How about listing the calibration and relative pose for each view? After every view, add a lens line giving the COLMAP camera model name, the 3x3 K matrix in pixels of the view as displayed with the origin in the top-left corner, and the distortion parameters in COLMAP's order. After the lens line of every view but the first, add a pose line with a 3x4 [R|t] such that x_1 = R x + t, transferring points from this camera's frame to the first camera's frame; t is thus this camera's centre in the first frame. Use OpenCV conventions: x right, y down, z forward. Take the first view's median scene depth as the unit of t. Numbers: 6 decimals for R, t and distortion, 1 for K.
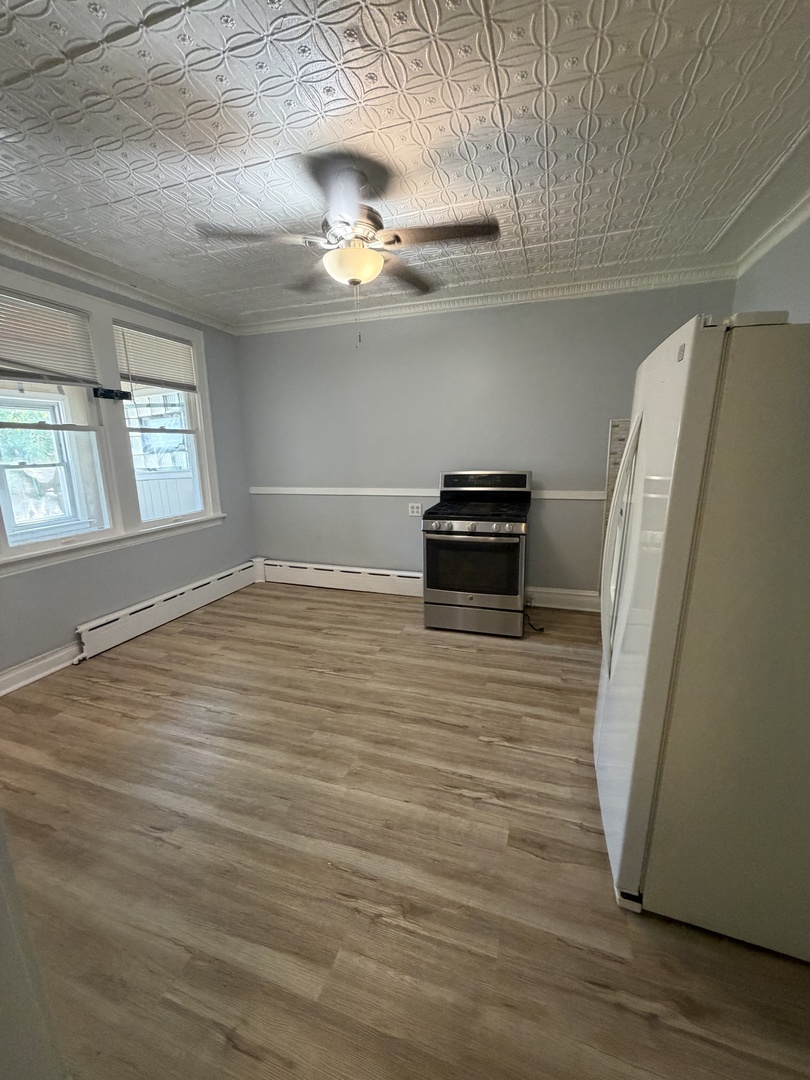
lens RADIAL K [[431.4, 0, 404.9], [0, 431.4, 539.8], [0, 0, 1]] dist [-0.001038, -0.000034]
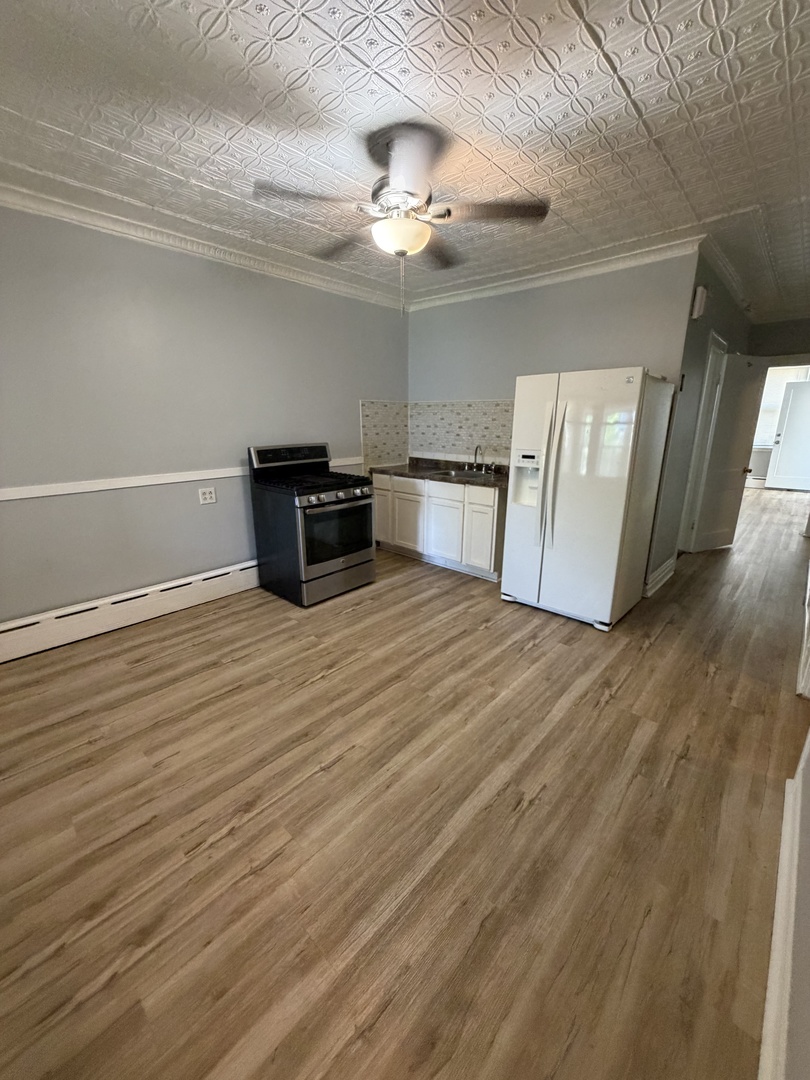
lens RADIAL K [[431.4, 0, 406.2], [0, 431.4, 540.5], [0, 0, 1]] dist [-0.001038, -0.000034]
pose [[0.403331, -0.231720, 0.885229, -0.905054], [0.188120, 0.967739, 0.167606, -0.083221], [-0.895508, 0.098929, 0.433911, 0.474023]]
